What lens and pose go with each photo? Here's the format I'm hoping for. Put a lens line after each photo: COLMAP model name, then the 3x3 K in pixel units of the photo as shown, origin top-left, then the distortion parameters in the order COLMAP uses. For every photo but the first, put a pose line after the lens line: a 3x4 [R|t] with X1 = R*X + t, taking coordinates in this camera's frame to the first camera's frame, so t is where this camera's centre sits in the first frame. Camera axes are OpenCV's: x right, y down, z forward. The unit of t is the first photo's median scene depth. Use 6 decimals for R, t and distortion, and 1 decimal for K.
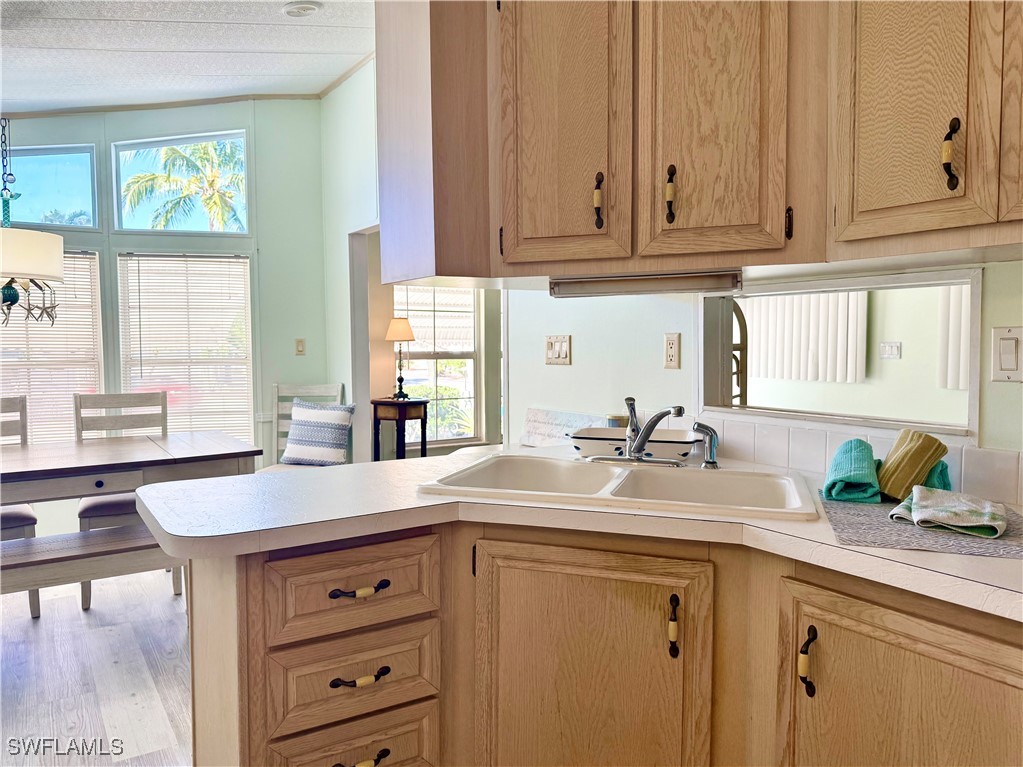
lens RADIAL K [[750.3, 0, 500.7], [0, 750.3, 385.3], [0, 0, 1]] dist [0.083054, -0.100667]
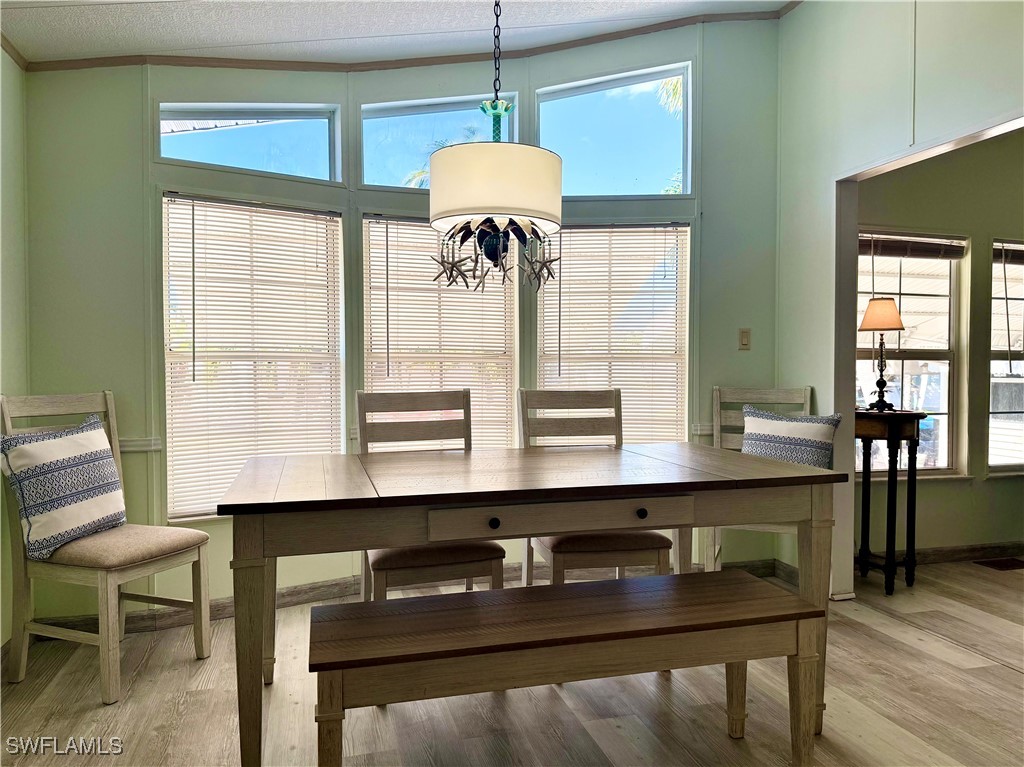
lens RADIAL K [[741.6, 0, 512.0], [0, 741.6, 383.5], [0, 0, 1]] dist [0.081768, -0.093686]
pose [[0.953254, 0.011073, -0.301969, -0.270053], [-0.021960, 0.999225, -0.032680, 0.024939], [0.301373, 0.037784, 0.952758, 0.212292]]
